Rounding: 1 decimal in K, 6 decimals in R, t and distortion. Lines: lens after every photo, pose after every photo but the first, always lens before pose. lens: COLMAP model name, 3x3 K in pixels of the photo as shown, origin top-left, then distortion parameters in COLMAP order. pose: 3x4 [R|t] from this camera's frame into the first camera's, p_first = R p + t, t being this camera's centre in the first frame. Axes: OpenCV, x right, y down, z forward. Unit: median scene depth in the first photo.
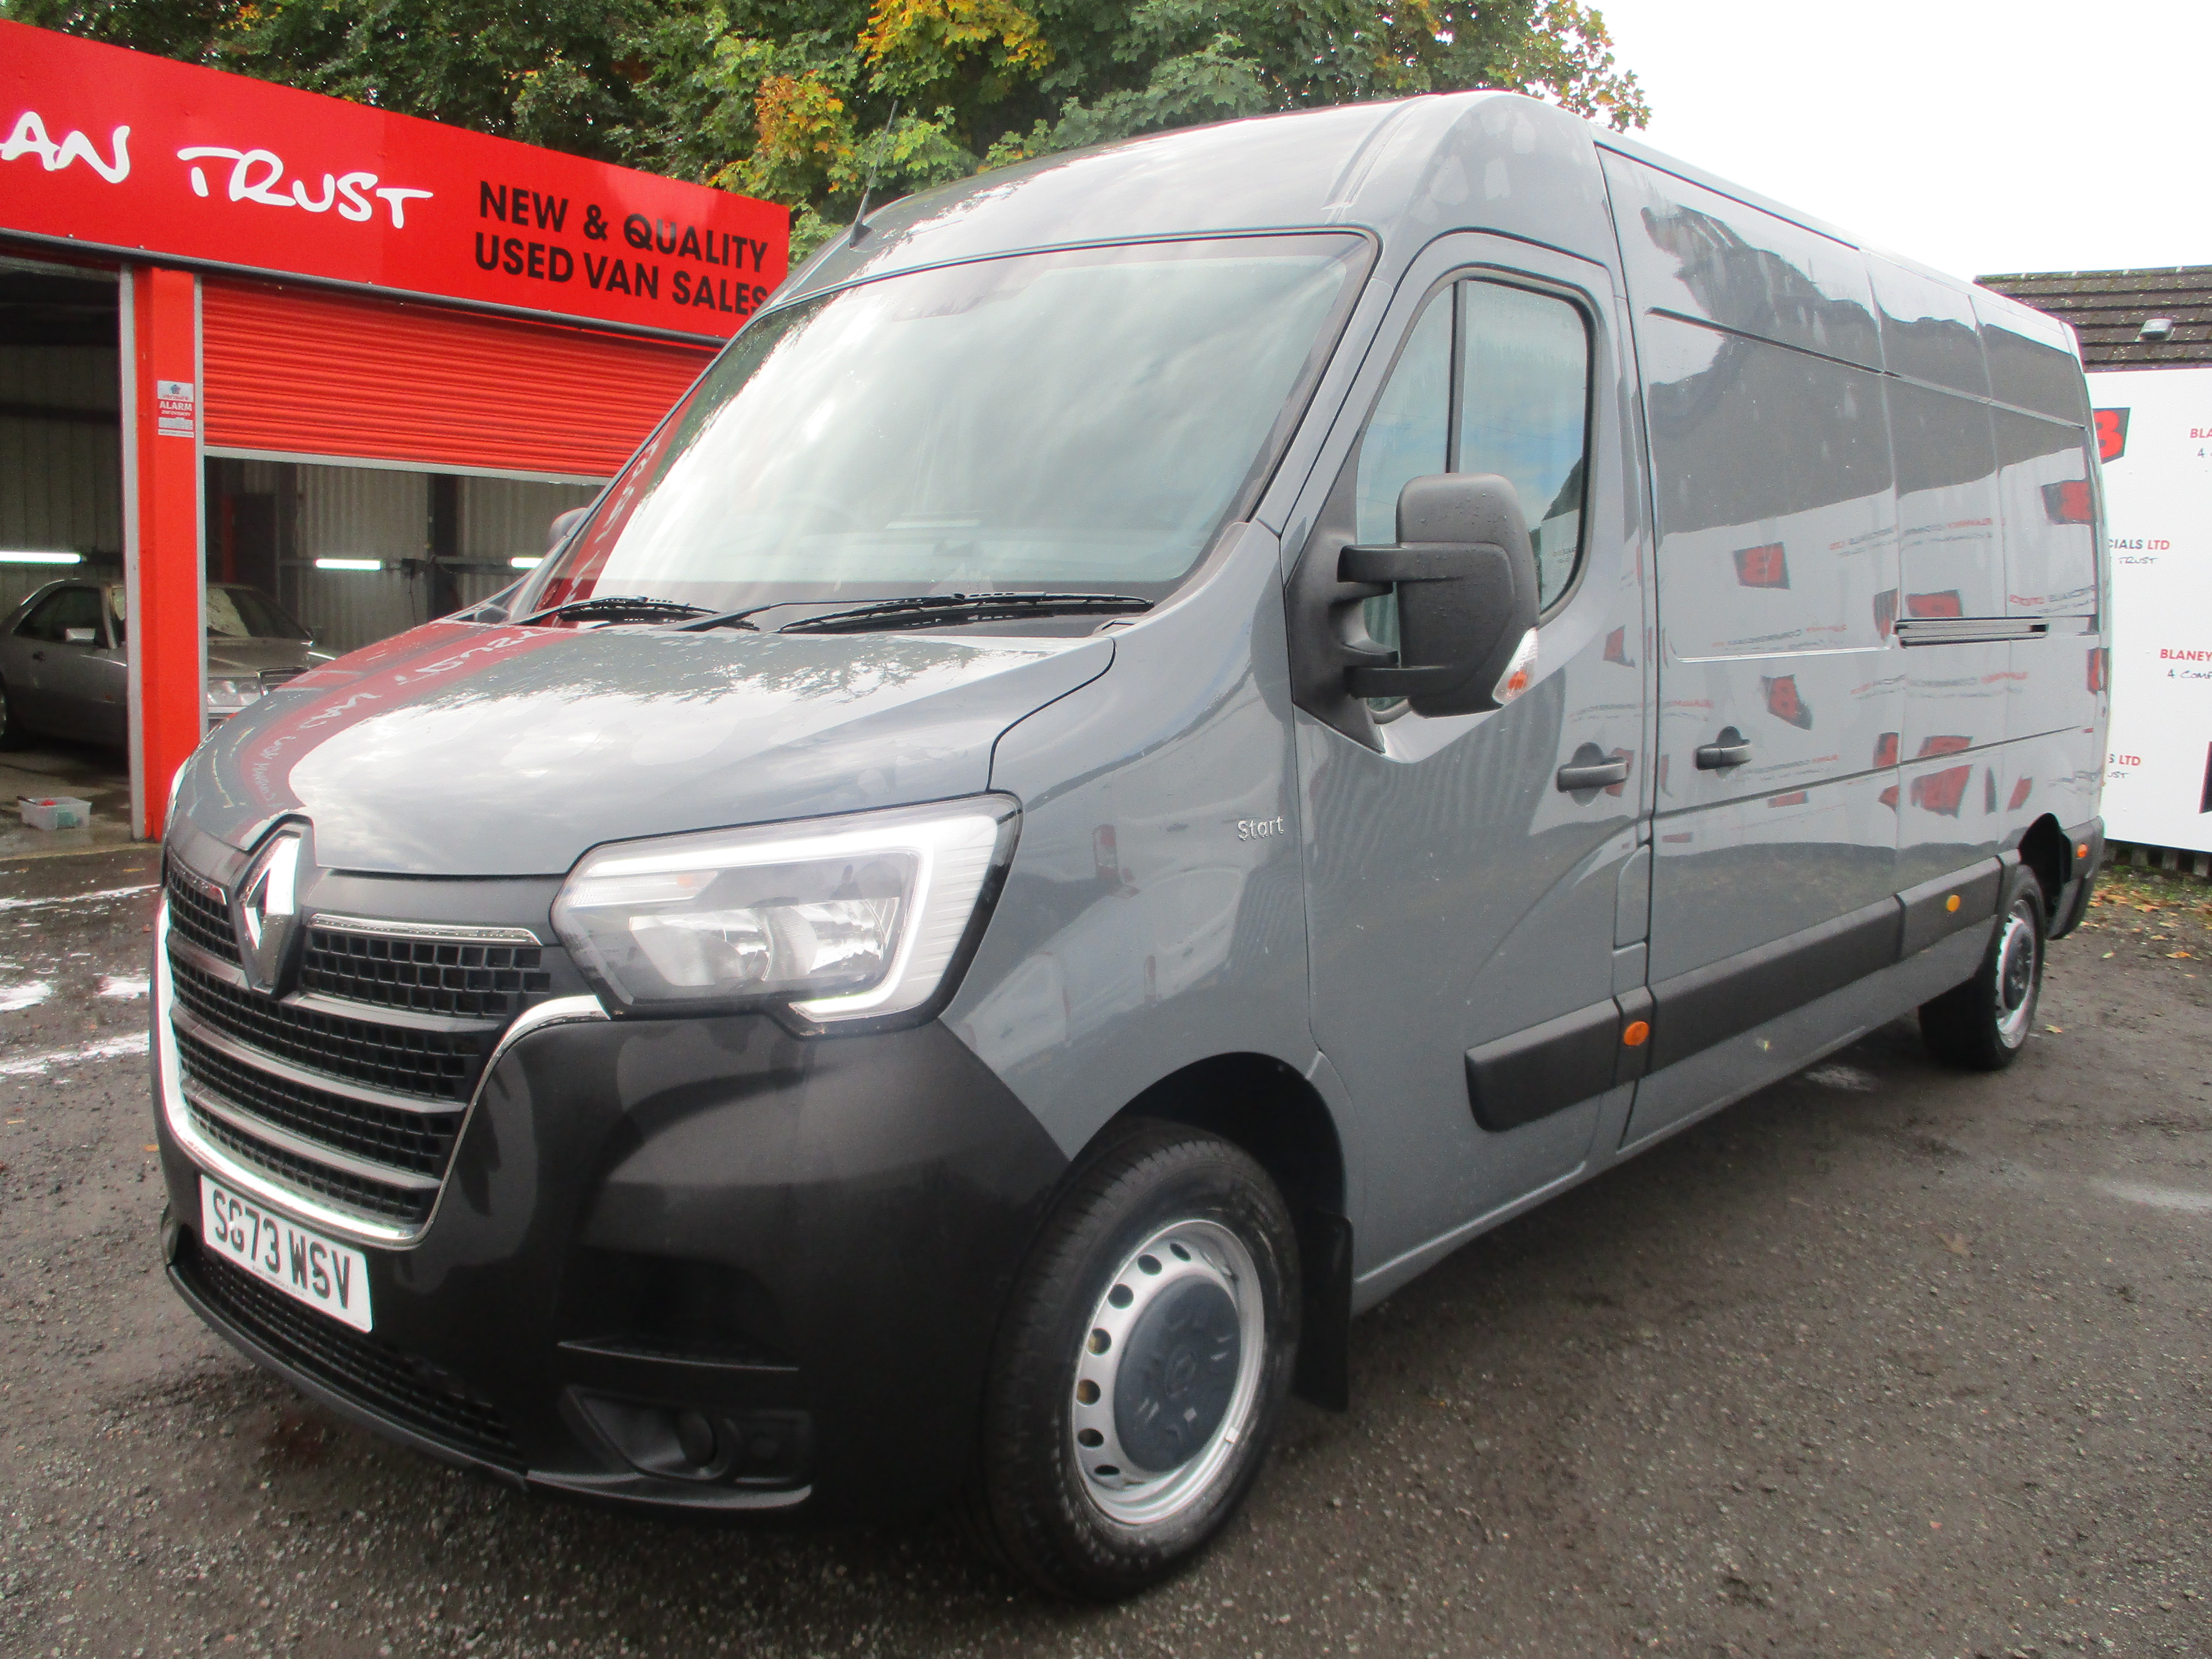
lens RADIAL K [[1821.3, 0, 1093.2], [0, 1821.3, 838.1], [0, 0, 1]] dist [-0.017031, -0.023381]
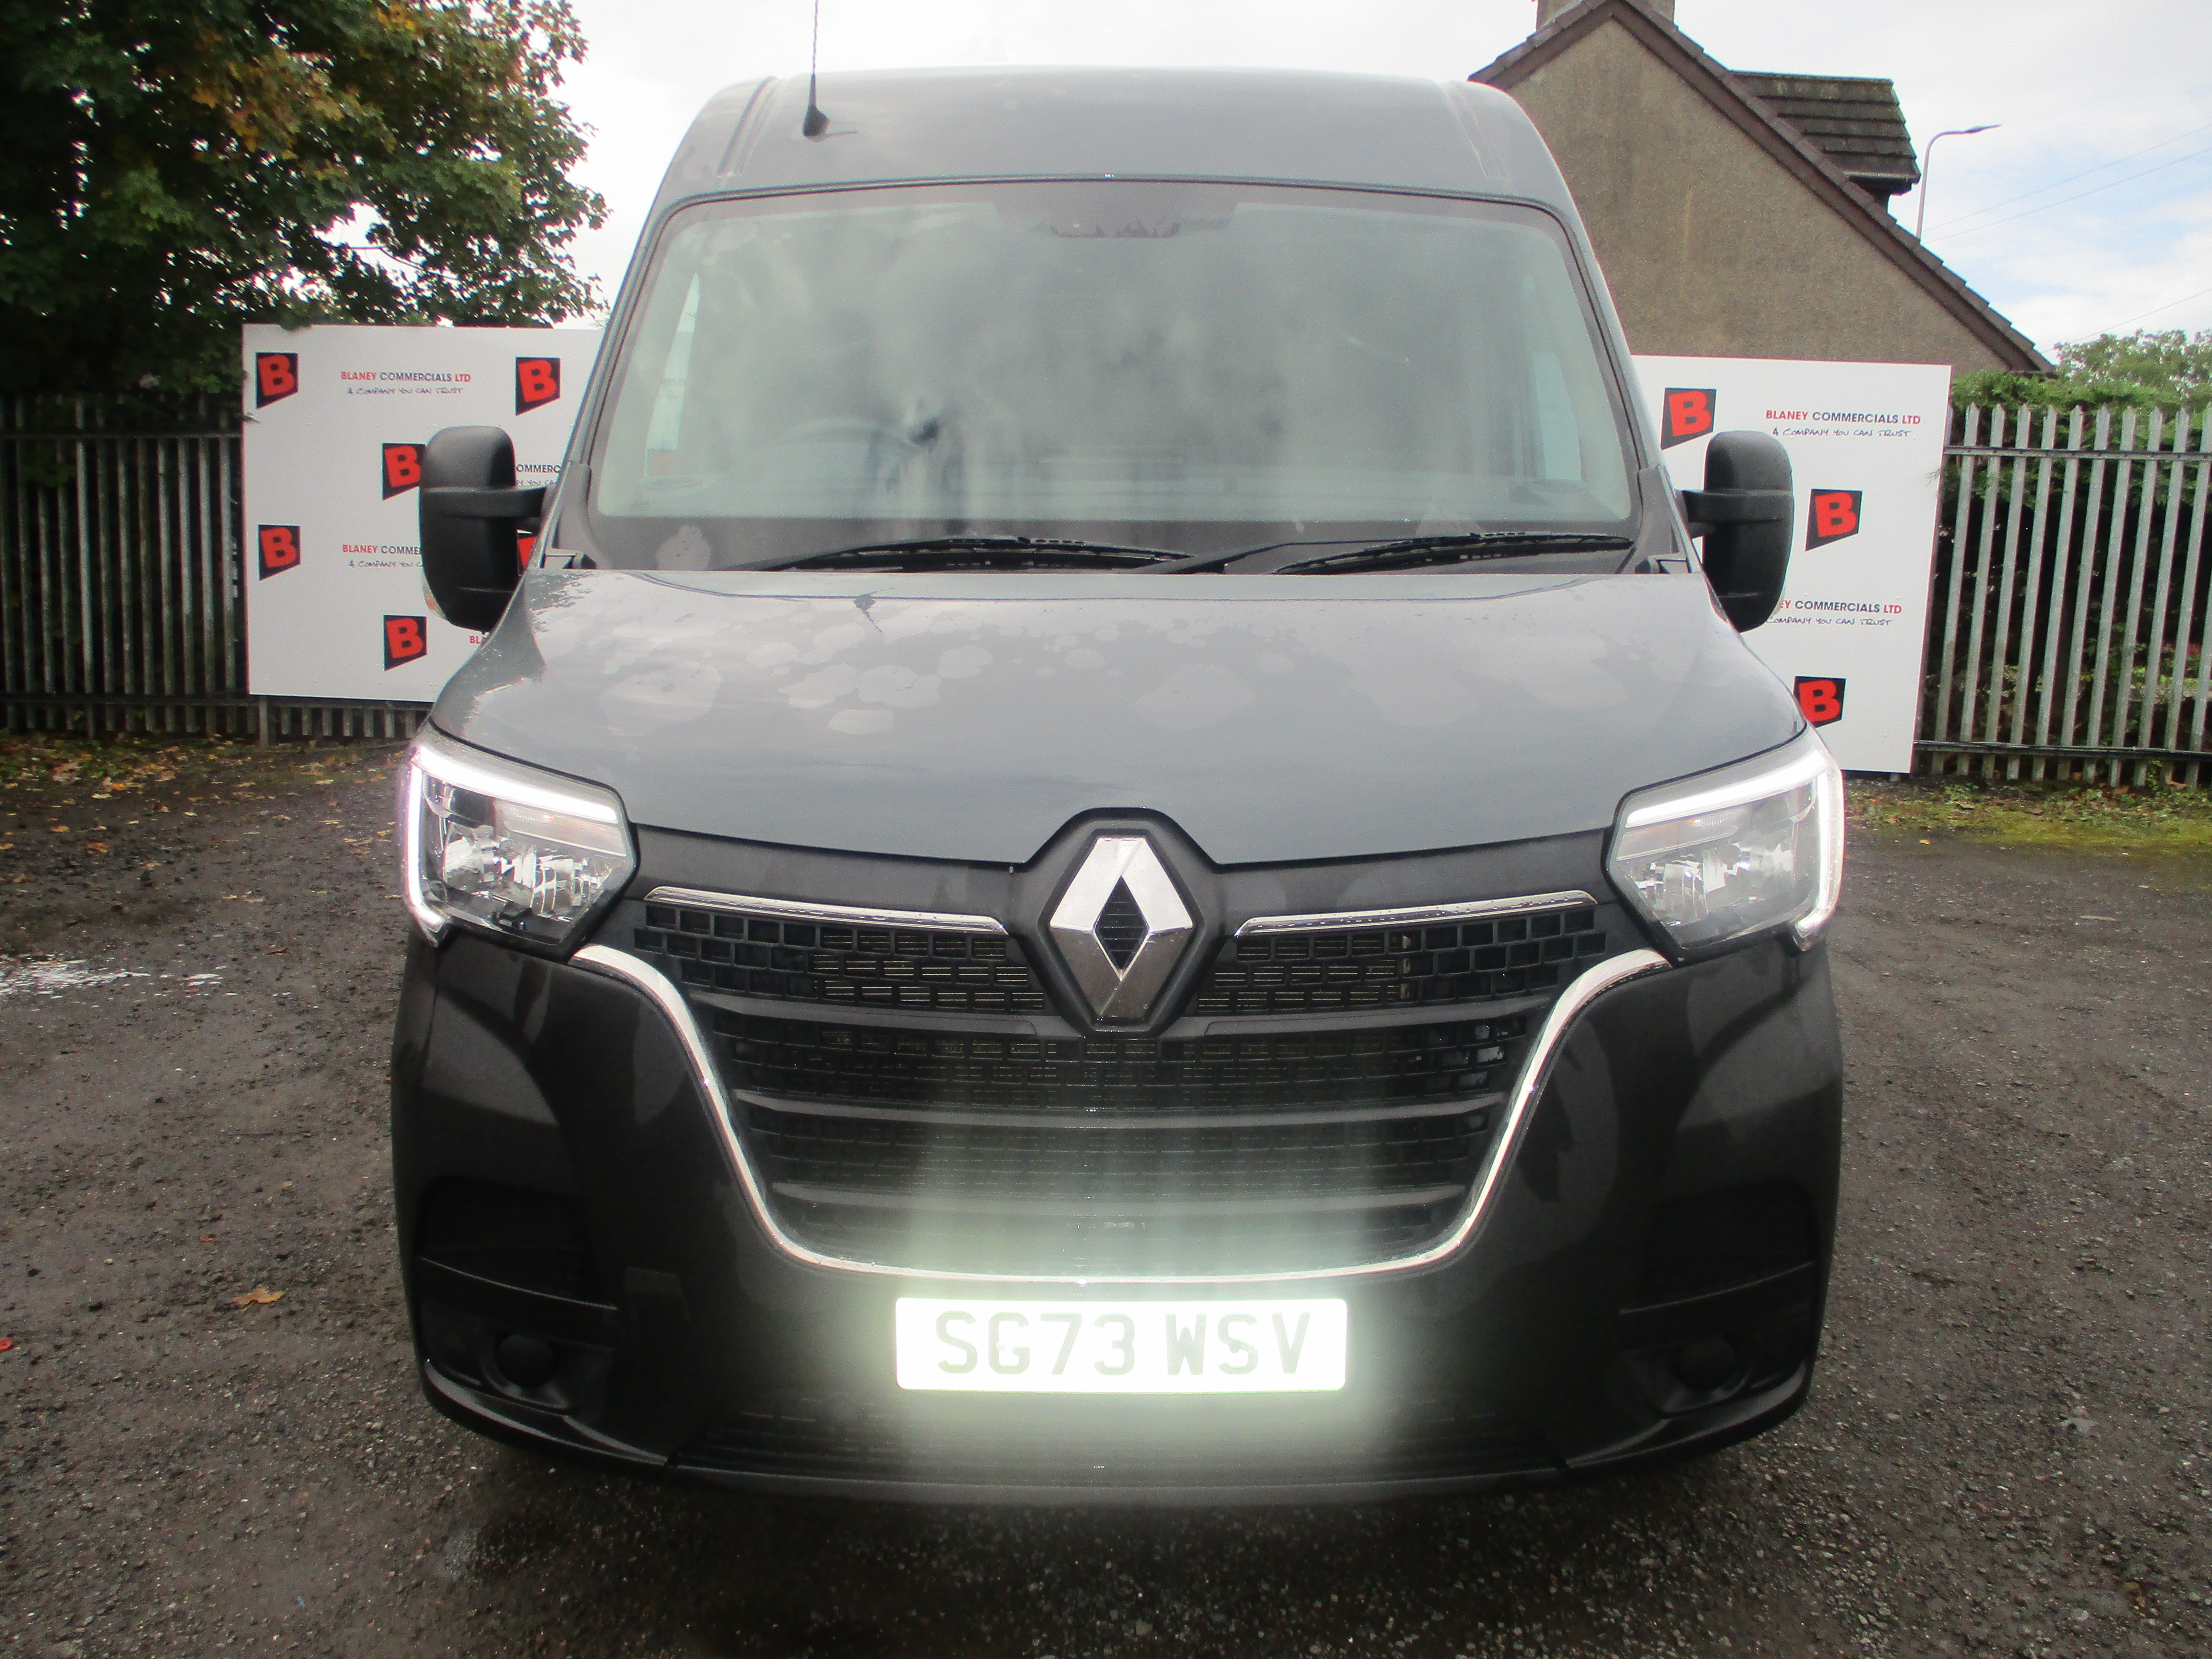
lens RADIAL K [[1821.3, 0, 1107.3], [0, 1821.3, 817.4], [0, 0, 1]] dist [-0.017031, -0.023381]
pose [[0.750768, -0.104650, 0.652223, -1.080715], [0.089544, 0.994380, 0.056476, -0.061563], [-0.654468, 0.016002, 0.755920, 0.434239]]
